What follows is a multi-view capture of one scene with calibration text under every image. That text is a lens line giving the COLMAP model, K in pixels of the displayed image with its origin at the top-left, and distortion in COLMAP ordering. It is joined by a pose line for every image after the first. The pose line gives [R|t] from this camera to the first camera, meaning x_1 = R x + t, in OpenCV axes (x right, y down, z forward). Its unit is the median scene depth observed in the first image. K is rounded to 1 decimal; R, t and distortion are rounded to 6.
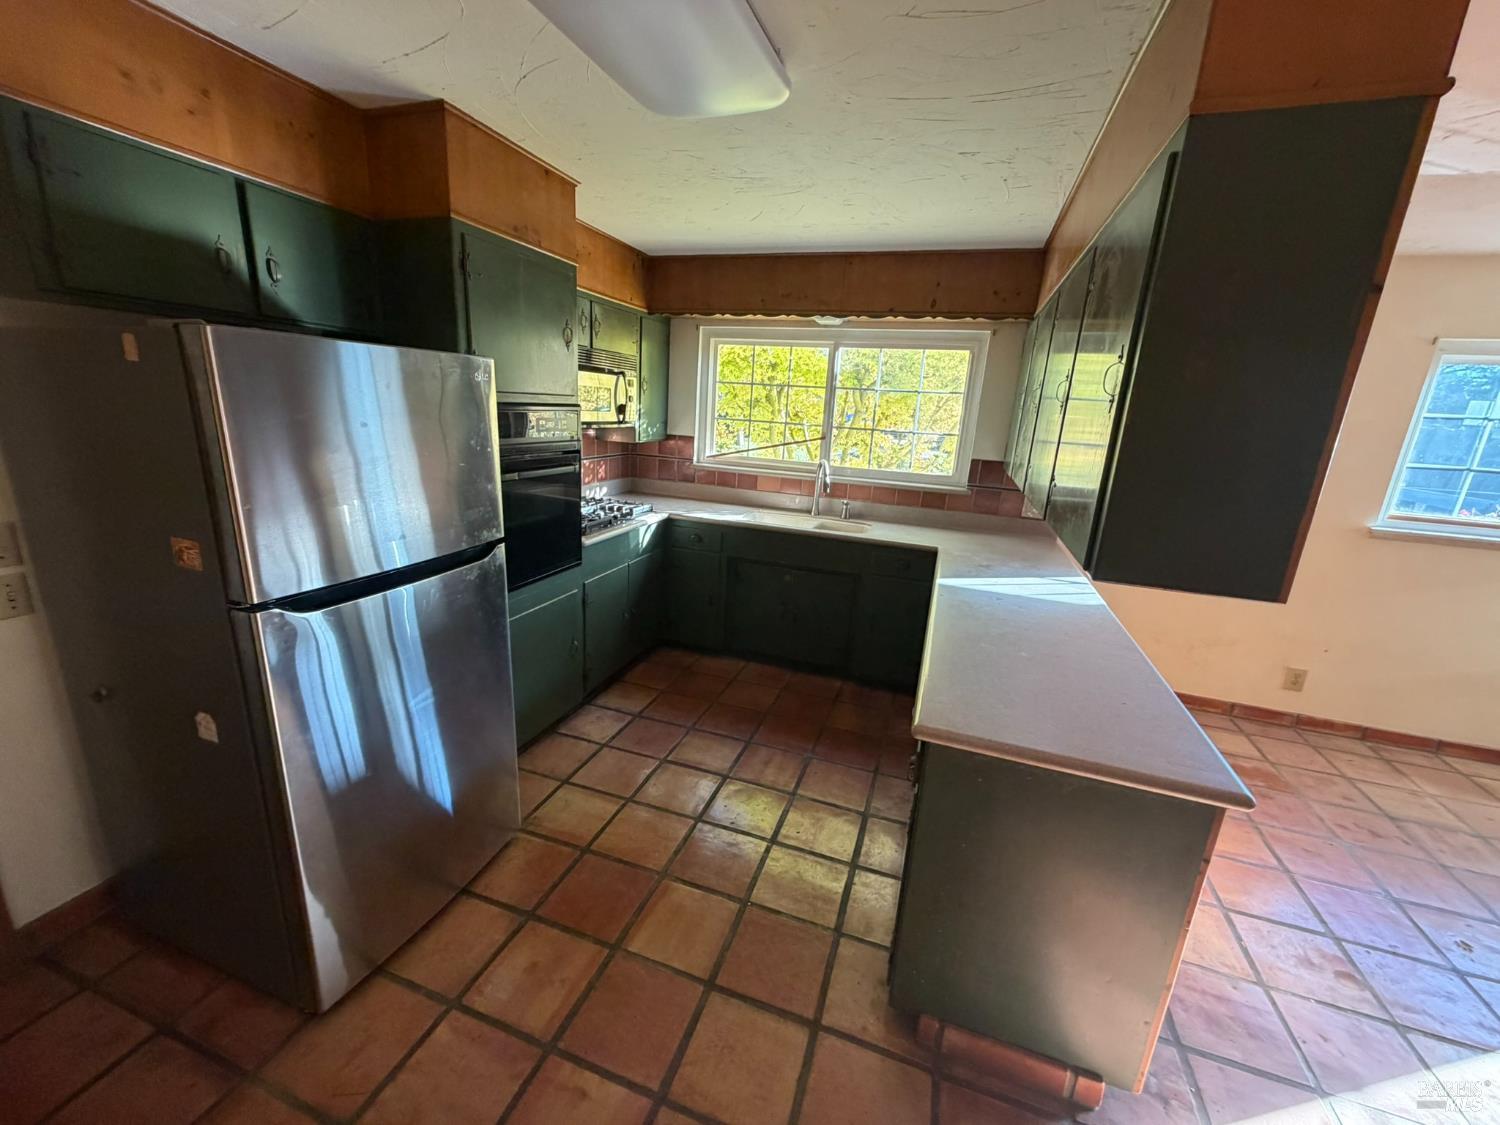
lens RADIAL K [[593.4, 0, 742.2], [0, 593.4, 554.9], [0, 0, 1]] dist [0.000783, 0.000128]
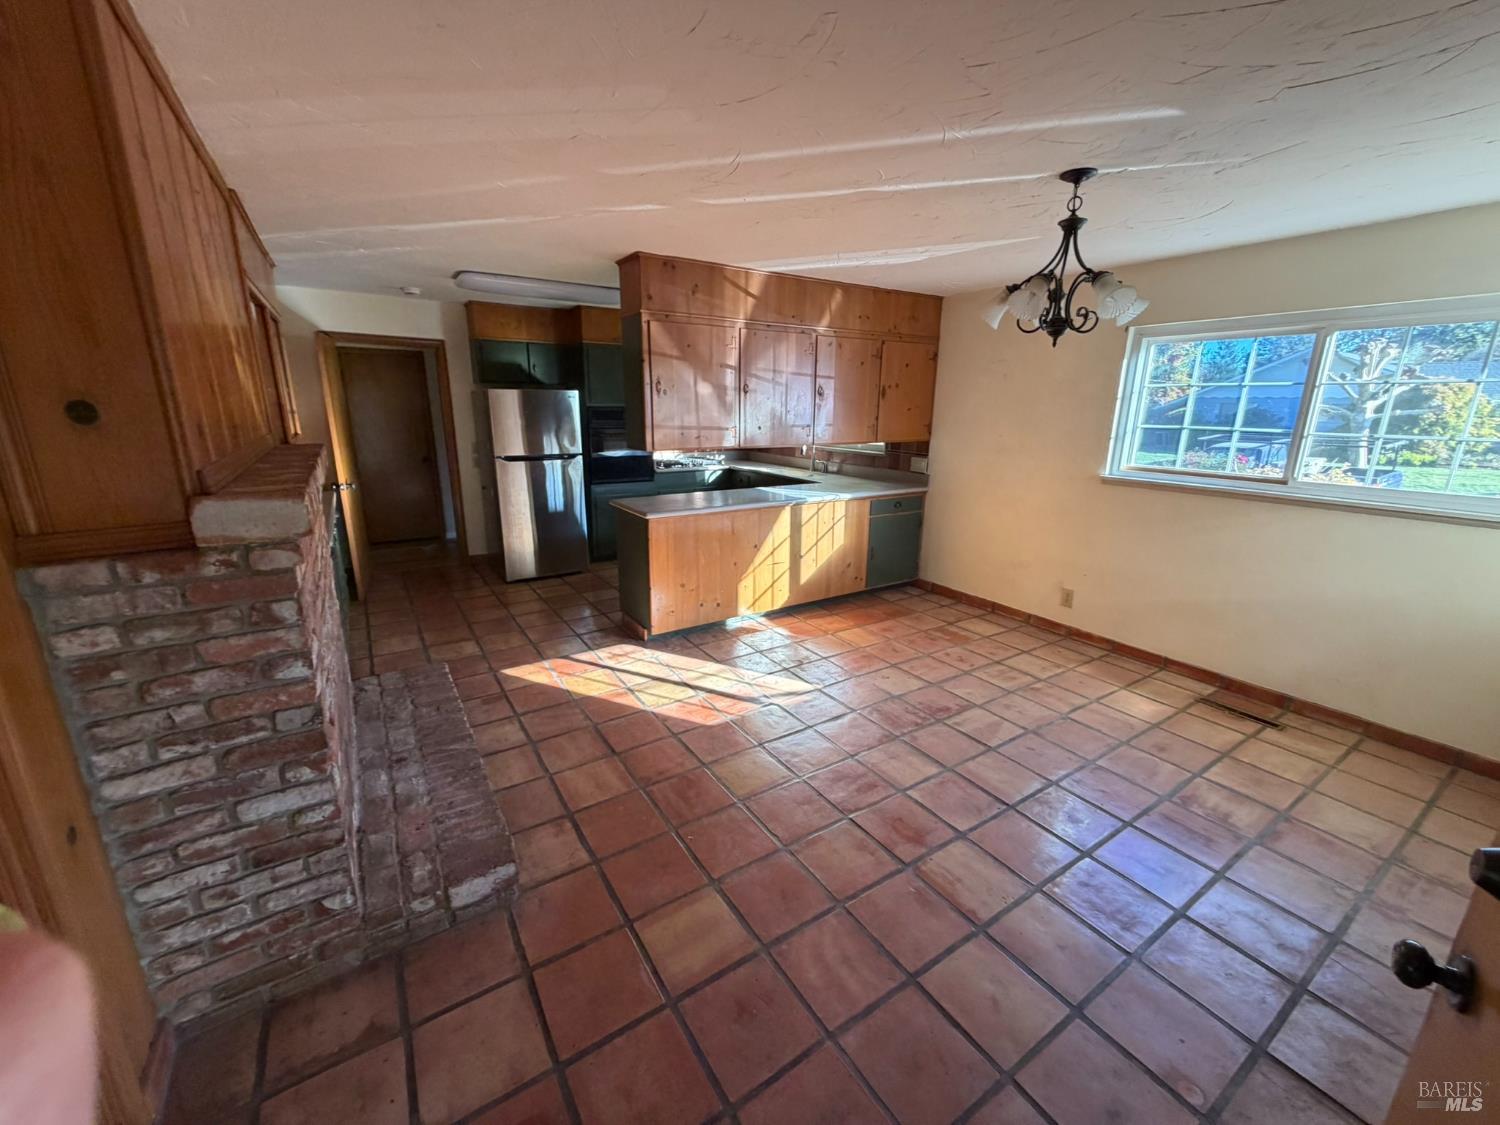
lens RADIAL K [[593.4, 0, 742.2], [0, 593.4, 554.9], [0, 0, 1]] dist [0.000783, 0.000128]
pose [[0.789727, 0.106289, -0.604181, 1.234592], [-0.118342, 0.992772, 0.019967, 0.189975], [0.601936, 0.055732, 0.796597, -0.479032]]
